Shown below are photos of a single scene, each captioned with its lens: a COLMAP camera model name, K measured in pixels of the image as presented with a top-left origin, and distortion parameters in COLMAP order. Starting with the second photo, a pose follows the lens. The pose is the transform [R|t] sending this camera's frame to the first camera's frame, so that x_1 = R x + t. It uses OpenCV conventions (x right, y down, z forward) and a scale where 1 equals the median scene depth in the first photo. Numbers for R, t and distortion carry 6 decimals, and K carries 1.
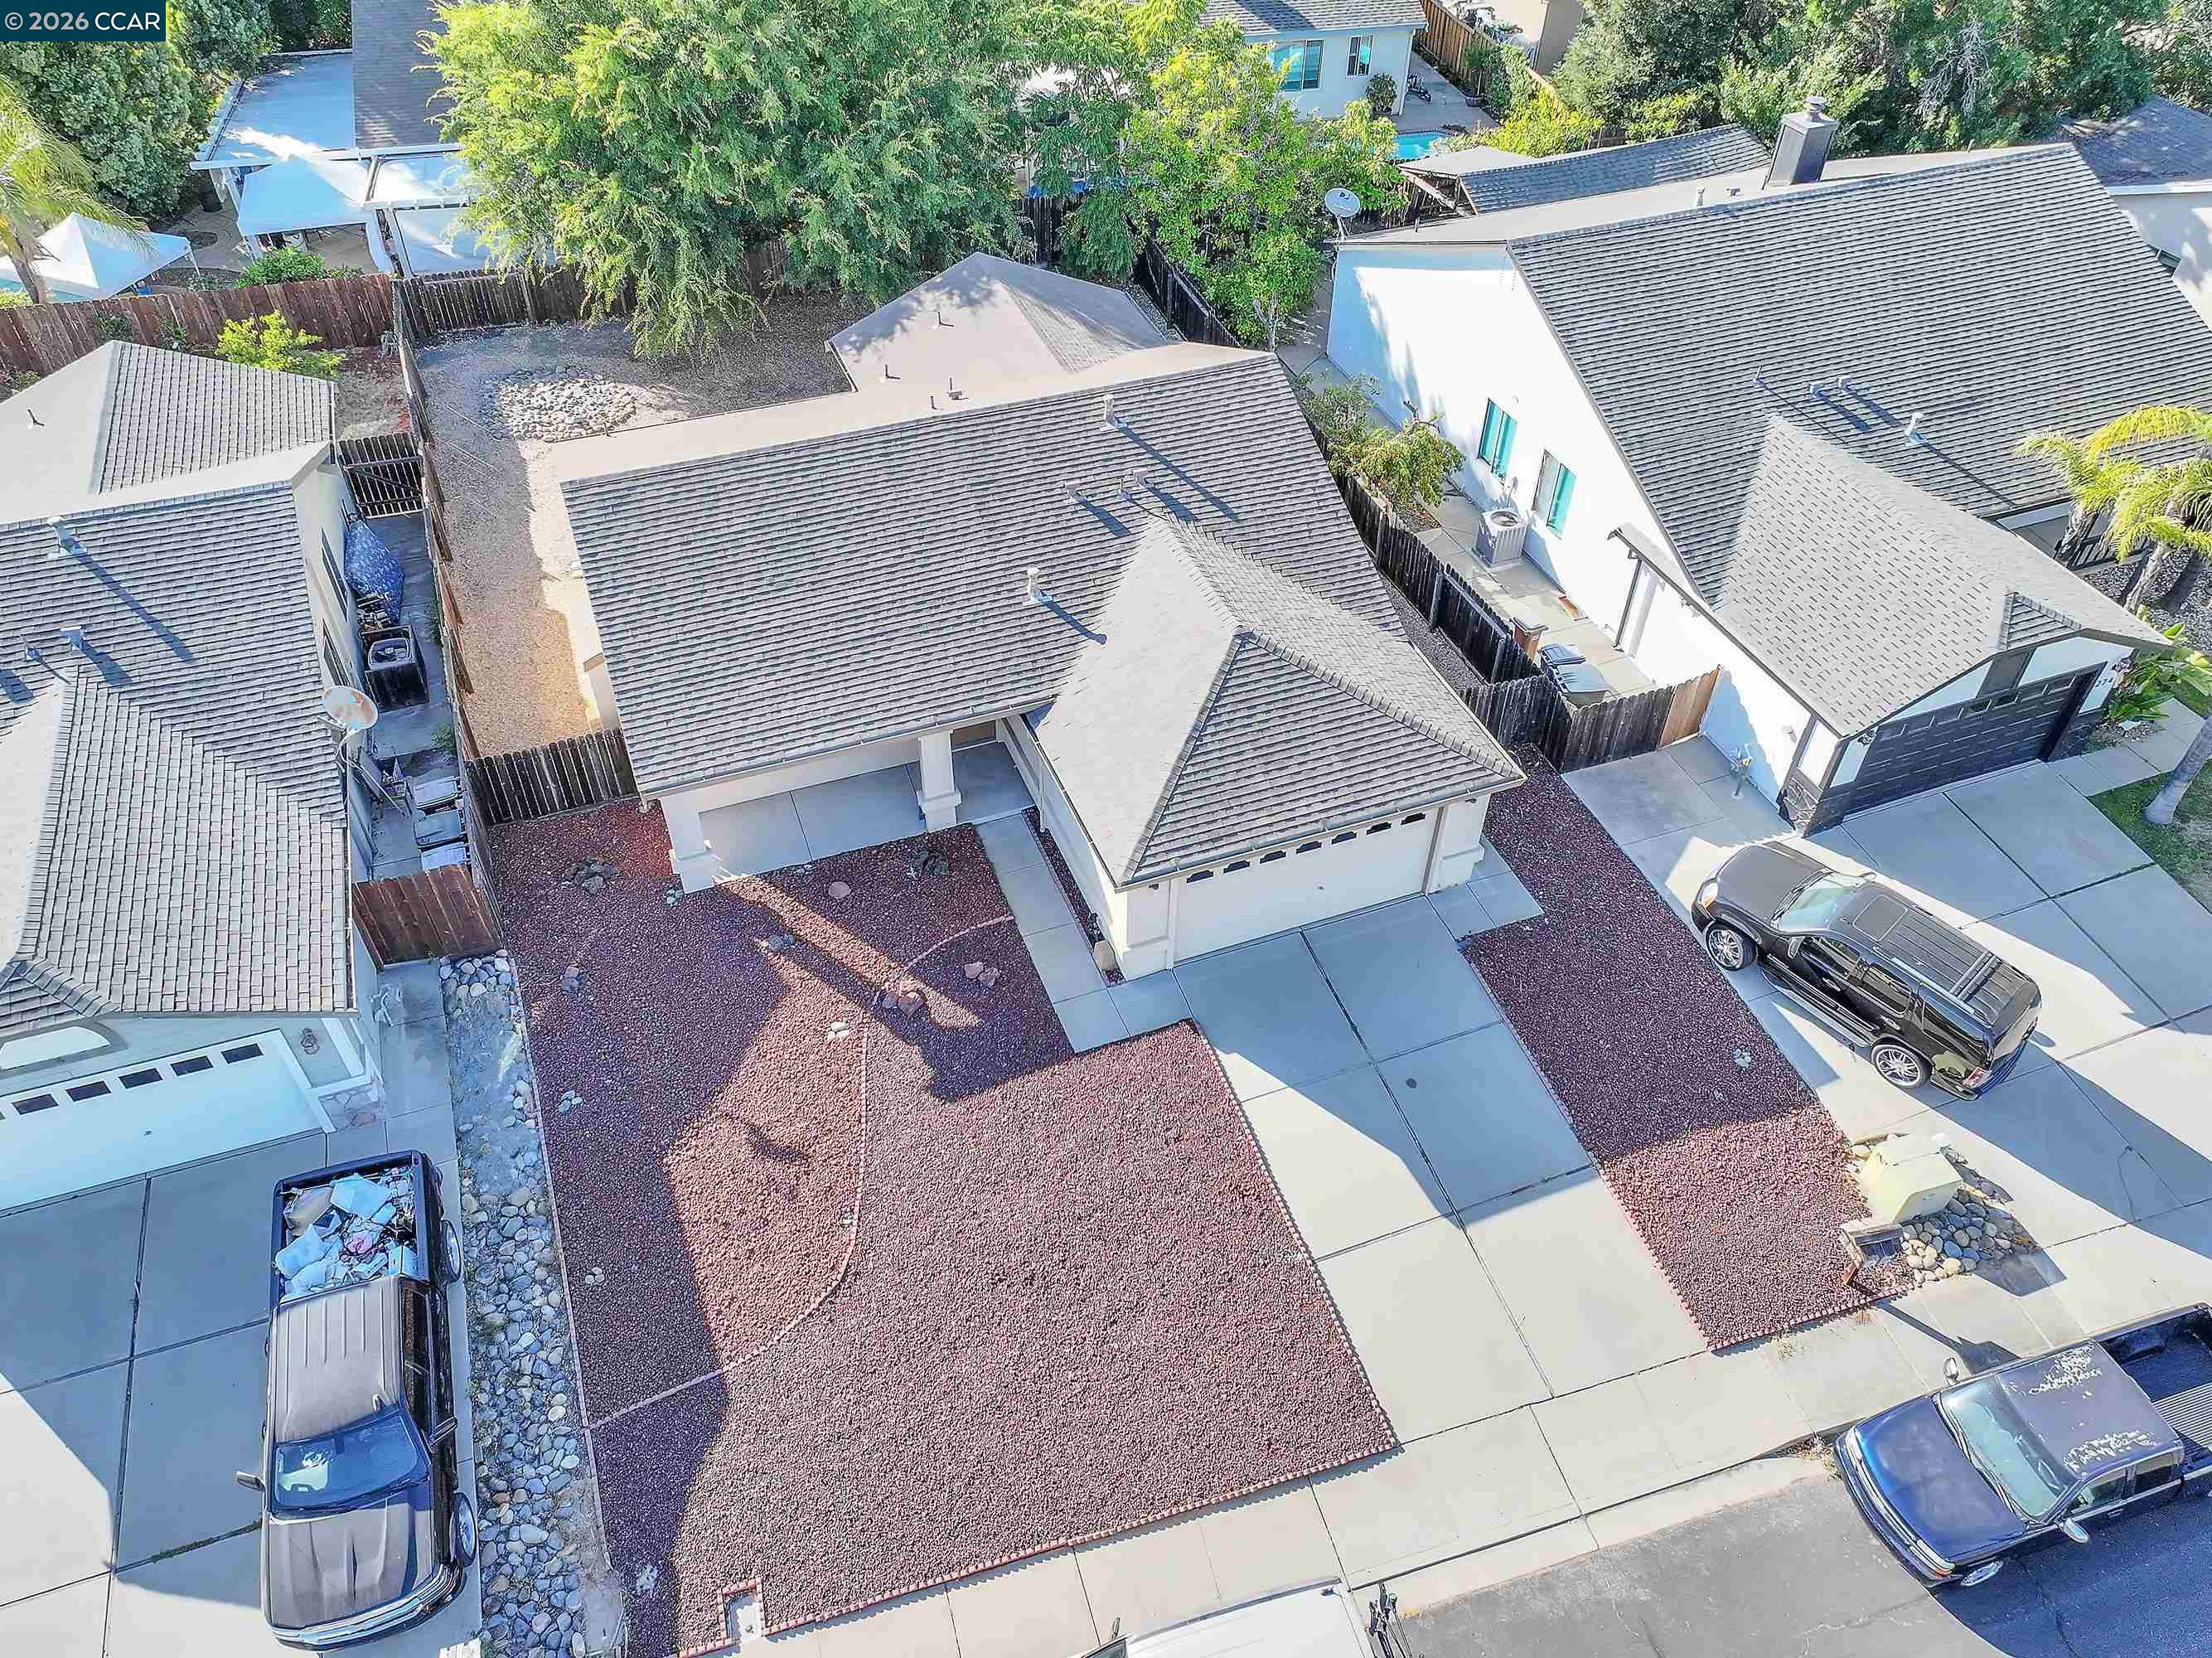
lens RADIAL K [[1597.0, 0, 1108.0], [0, 1597.0, 820.9], [0, 0, 1]] dist [-0.004408, 0.025429]
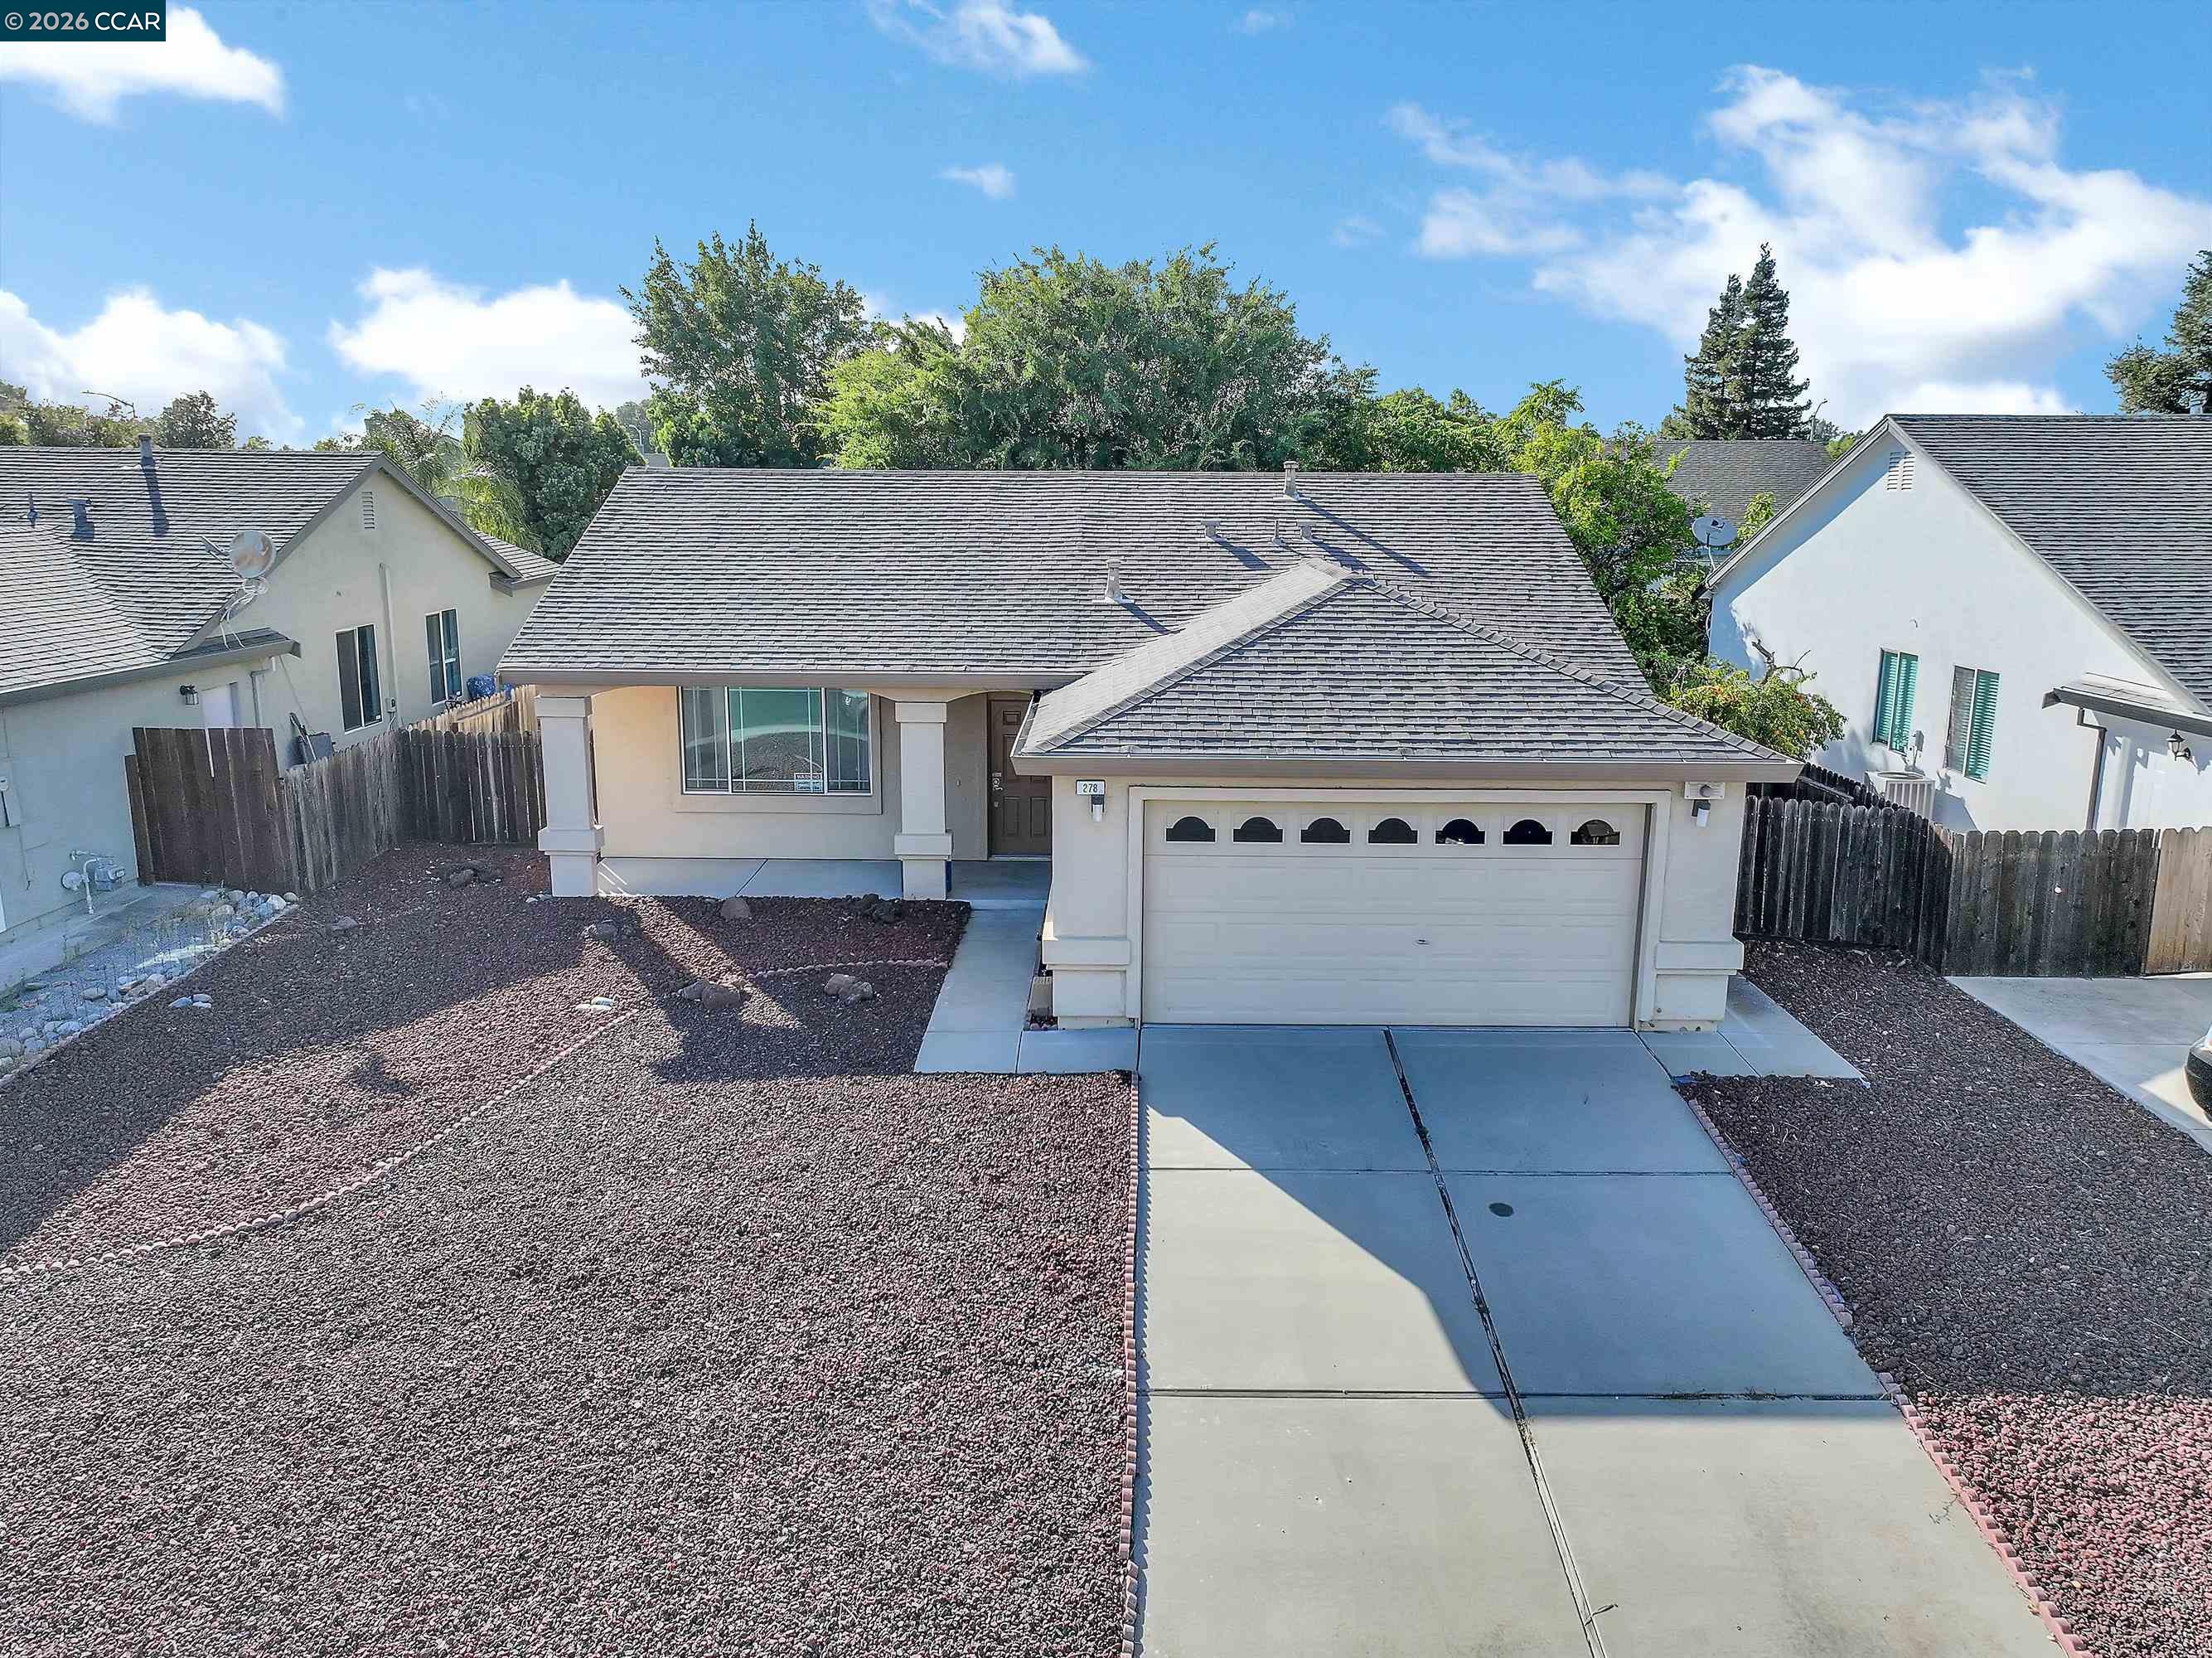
lens RADIAL K [[1597.0, 0, 1108.0], [0, 1597.0, 820.9], [0, 0, 1]] dist [-0.004408, 0.025429]
pose [[0.932019, 0.073699, -0.354837, 0.198406], [-0.249225, 0.841176, -0.479907, 0.268681], [0.263112, 0.535716, 0.802359, 0.419577]]
